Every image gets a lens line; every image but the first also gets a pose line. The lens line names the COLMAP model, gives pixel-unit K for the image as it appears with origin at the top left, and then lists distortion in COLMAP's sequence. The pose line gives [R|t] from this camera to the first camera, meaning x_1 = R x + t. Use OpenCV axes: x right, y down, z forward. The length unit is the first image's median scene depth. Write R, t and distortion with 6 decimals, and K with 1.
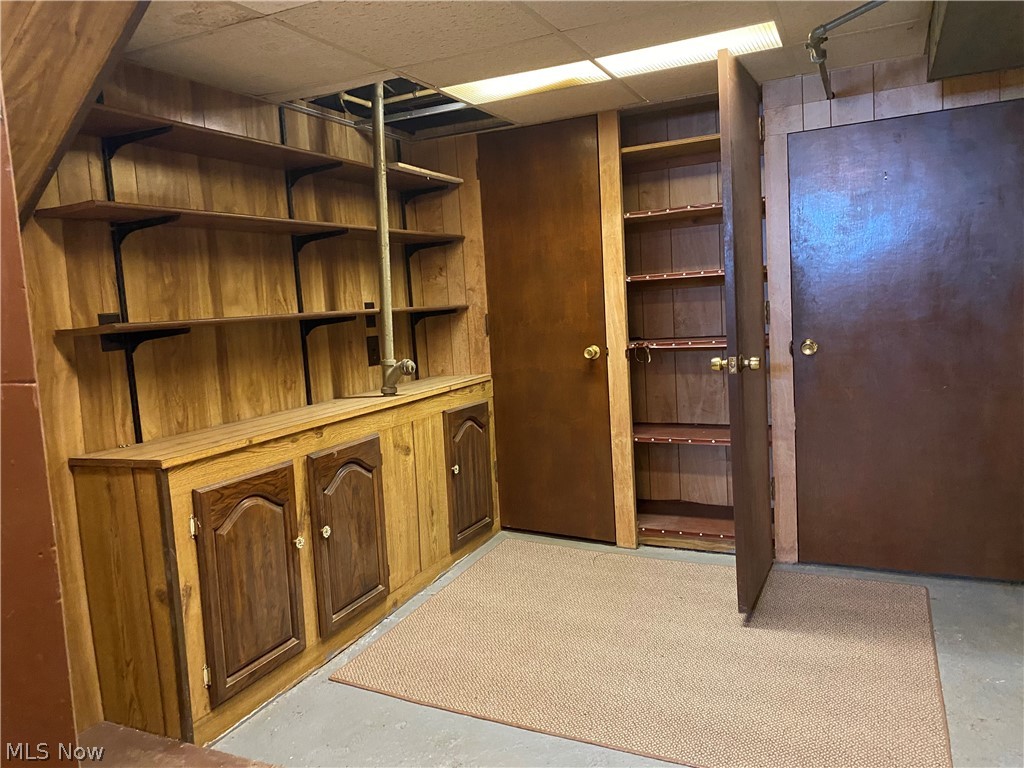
lens RADIAL K [[788.8, 0, 513.1], [0, 788.8, 379.1], [0, 0, 1]] dist [0.021581, -0.023421]
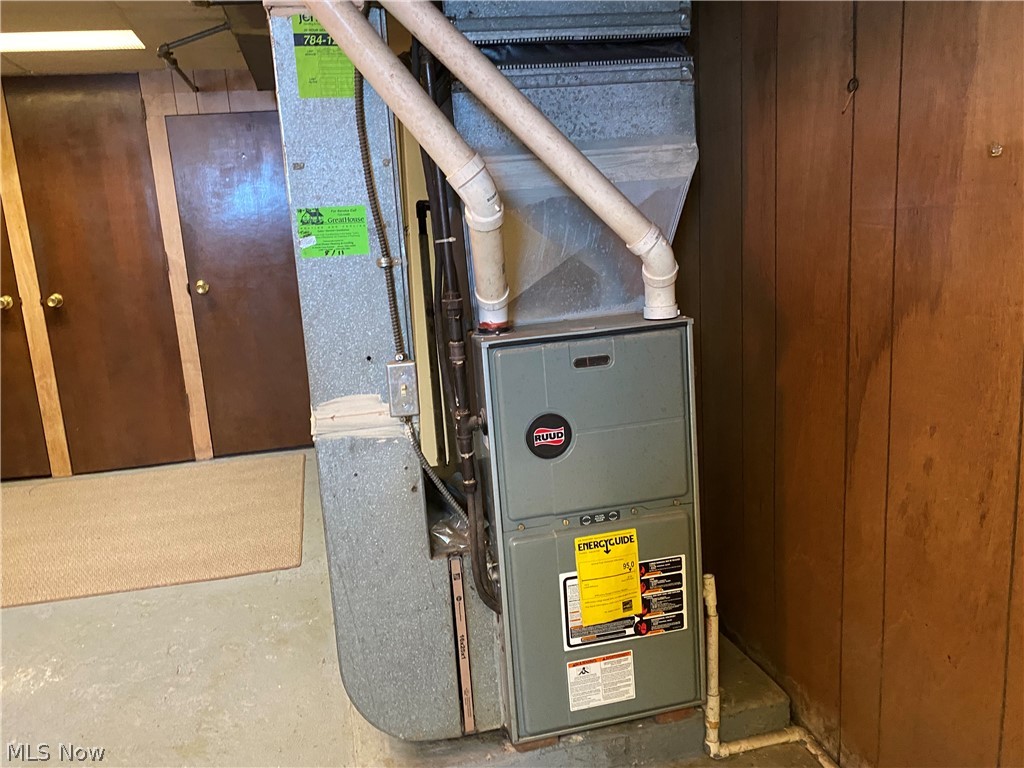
lens RADIAL K [[788.8, 0, 503.3], [0, 788.8, 380.2], [0, 0, 1]] dist [0.021581, -0.023421]
pose [[0.793664, -0.107778, 0.598733, -0.021321], [0.079685, 0.994120, 0.073323, 0.054878], [-0.603115, -0.010484, 0.797585, -0.319341]]
